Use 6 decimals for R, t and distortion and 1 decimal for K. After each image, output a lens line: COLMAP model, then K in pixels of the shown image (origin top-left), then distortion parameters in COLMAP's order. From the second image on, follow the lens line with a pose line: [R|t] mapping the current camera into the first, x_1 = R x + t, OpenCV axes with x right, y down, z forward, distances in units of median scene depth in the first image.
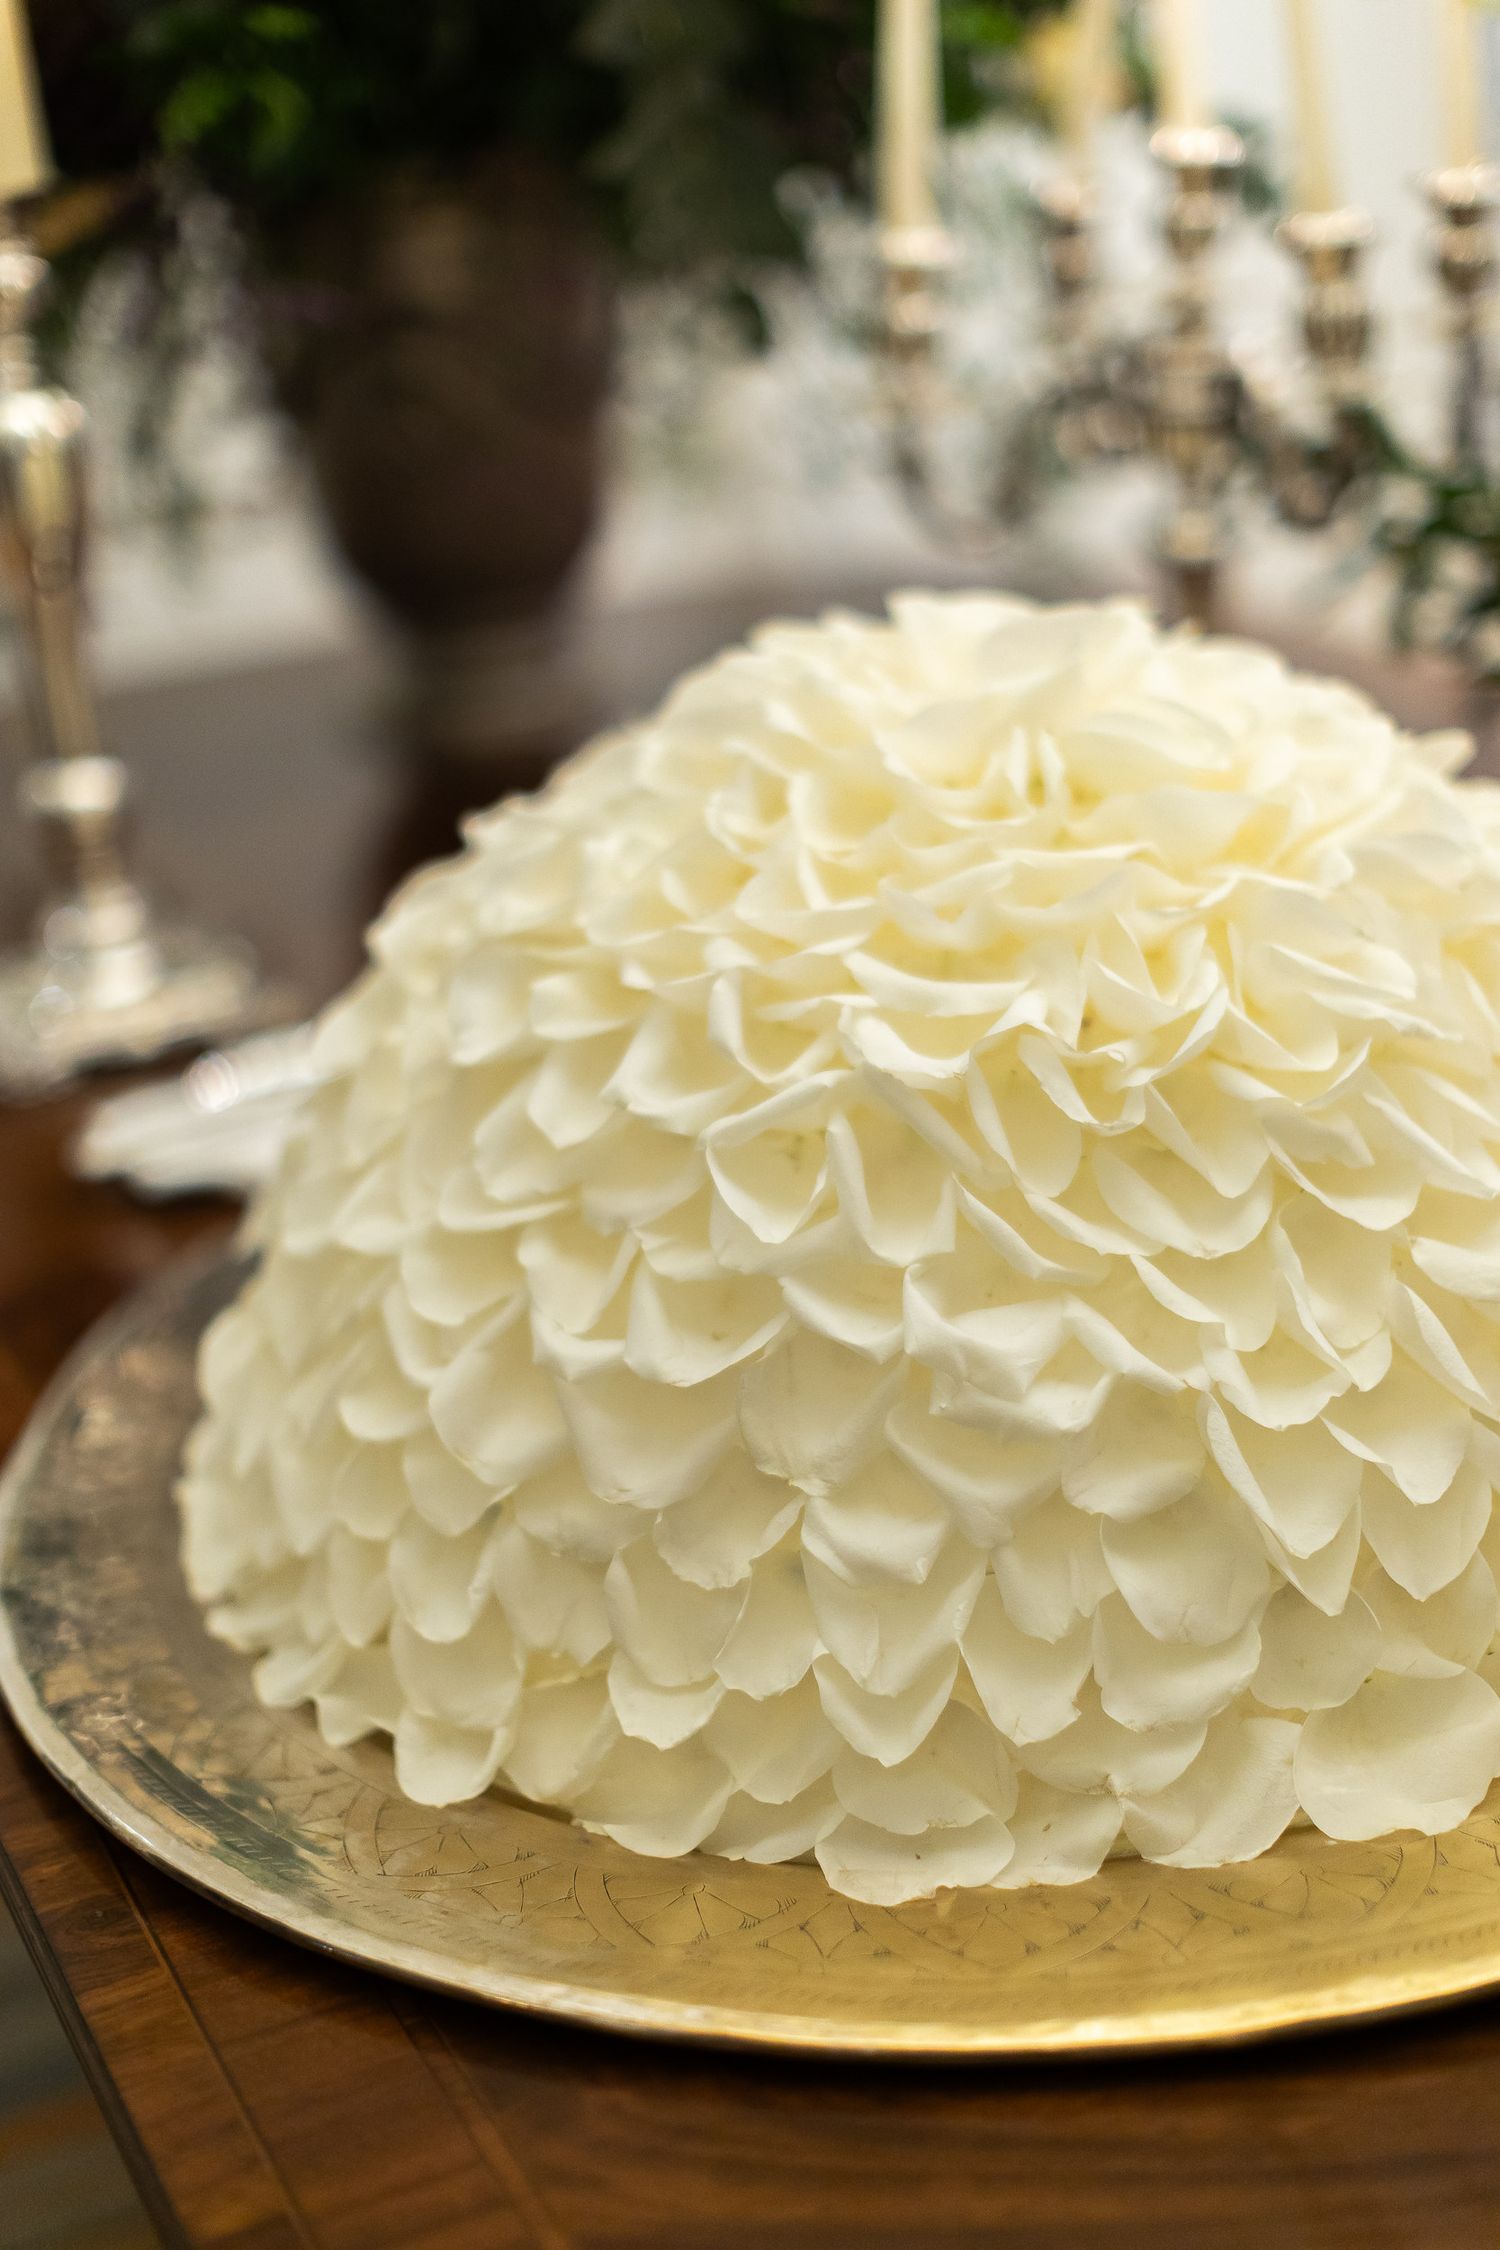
lens RADIAL K [[3371.8, 0, 754.7], [0, 3371.8, 1128.1], [0, 0, 1]] dist [-0.071520, 0.000000]
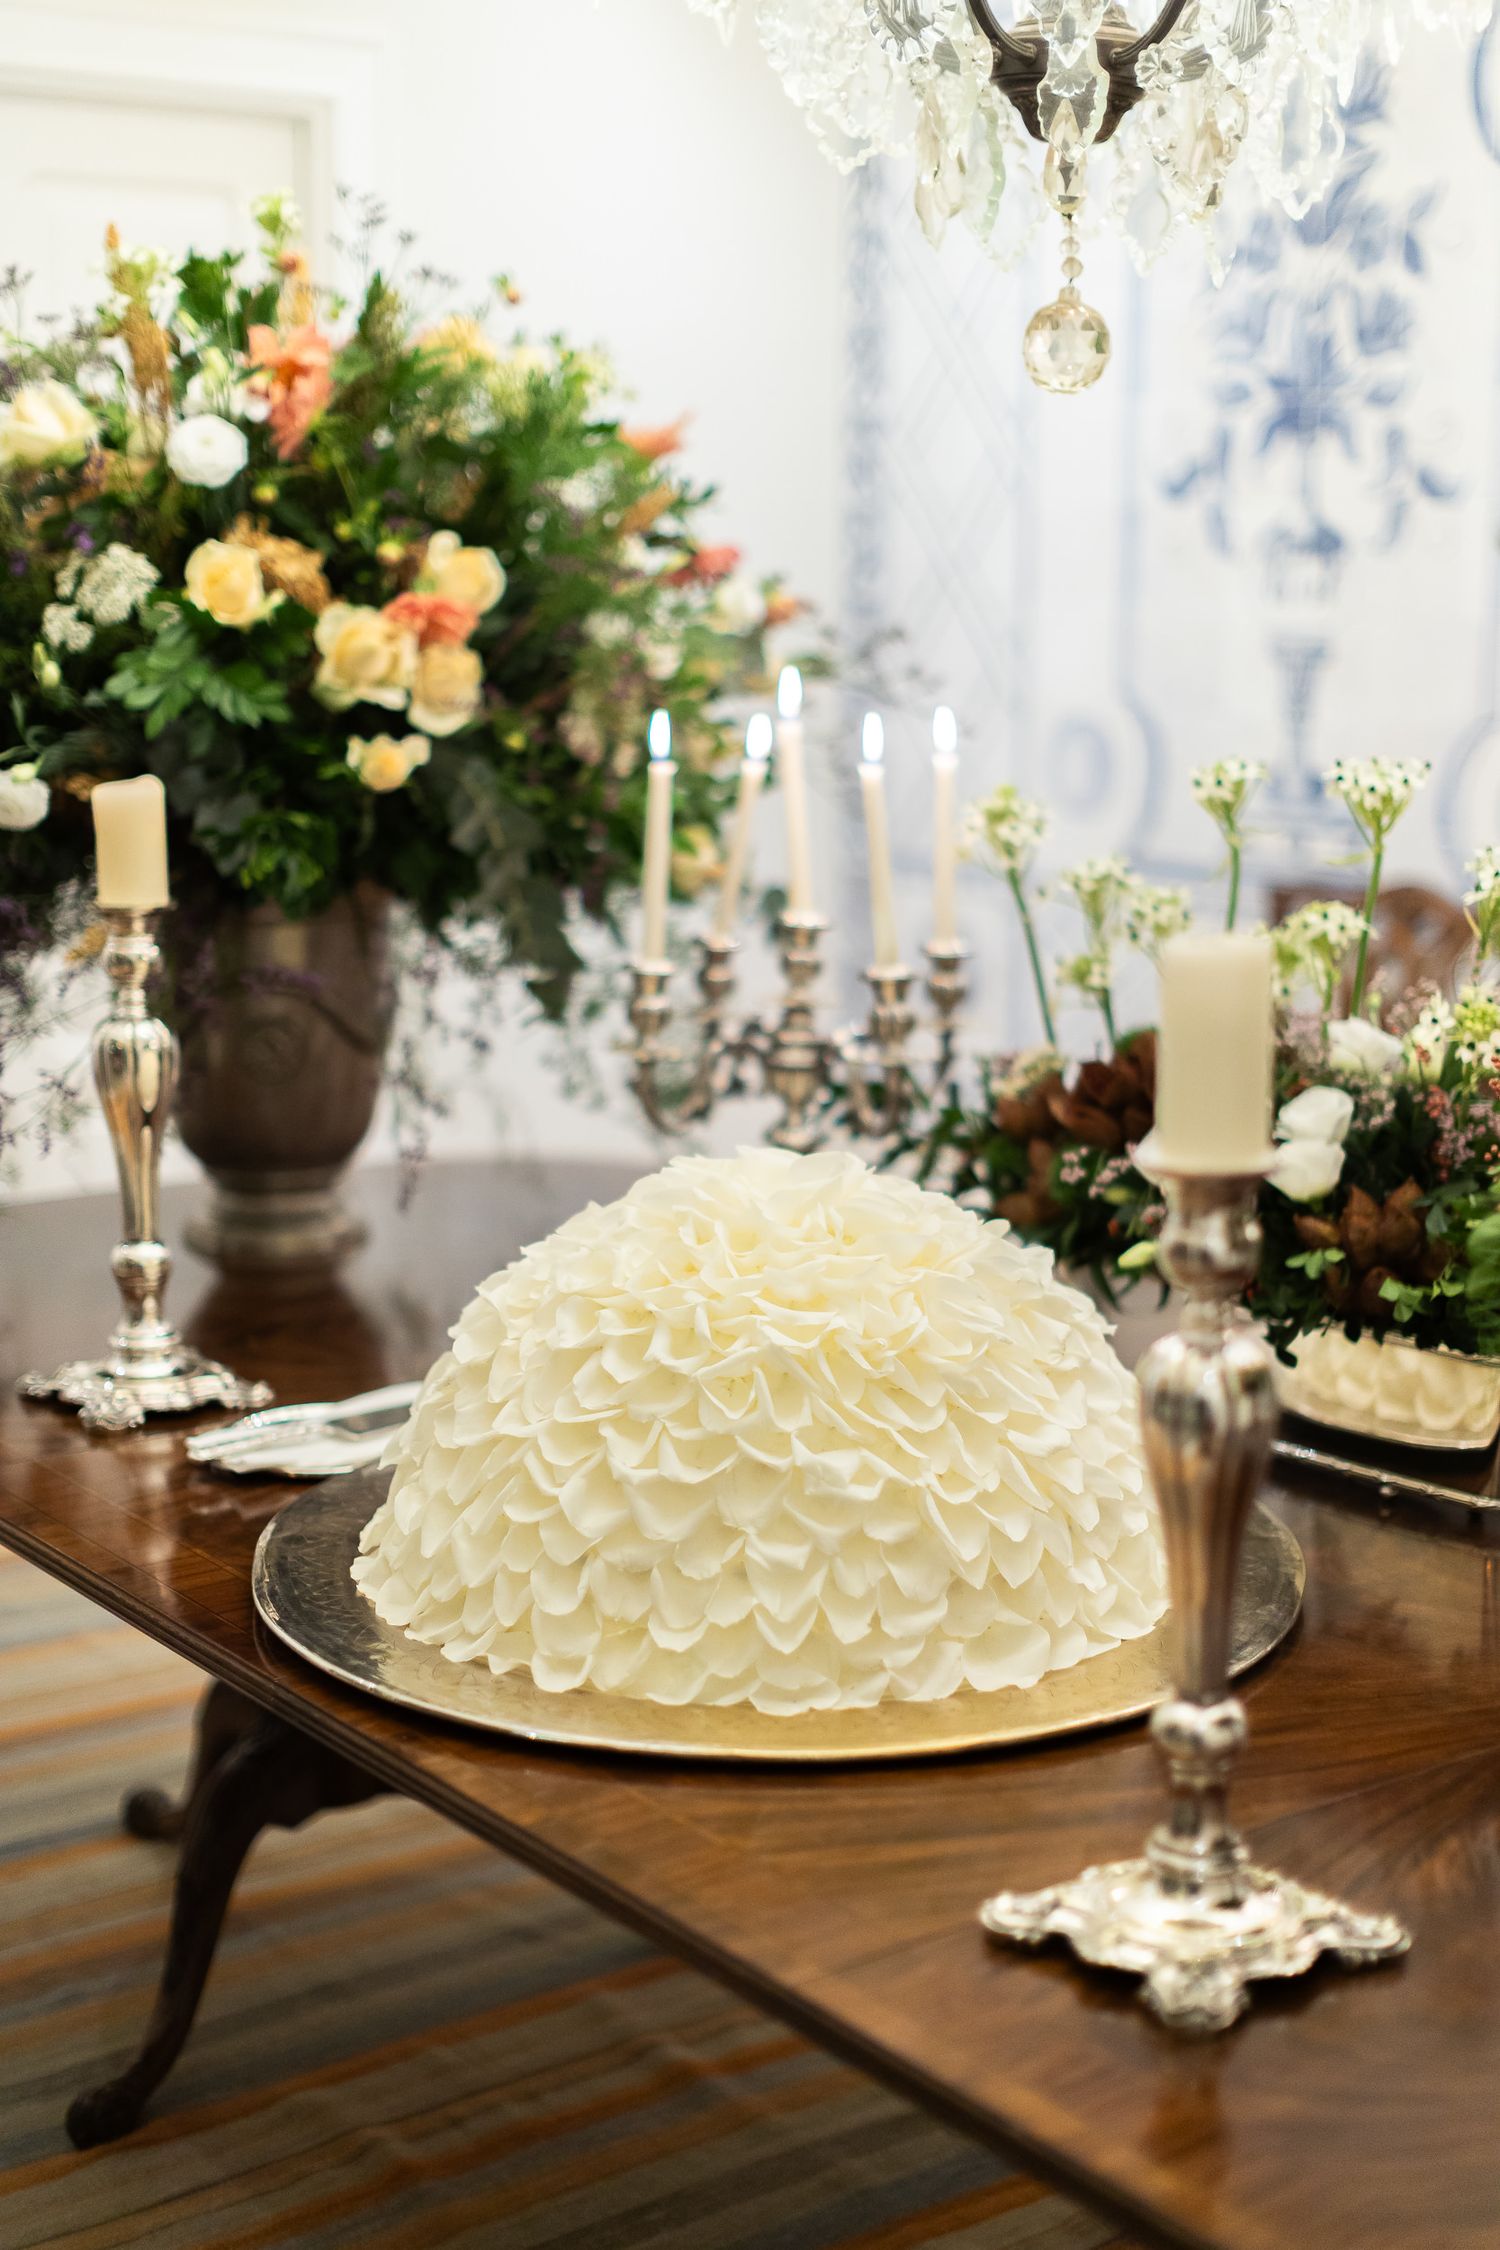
lens RADIAL K [[3371.8, 0, 748.1], [0, 3371.8, 1123.5], [0, 0, 1]] dist [-0.071520, 0.000000]
pose [[0.975247, 0.048395, 0.215758, -0.467214], [-0.005825, 0.981040, -0.193719, 0.268867], [-0.221042, 0.187667, 0.957038, -1.149734]]
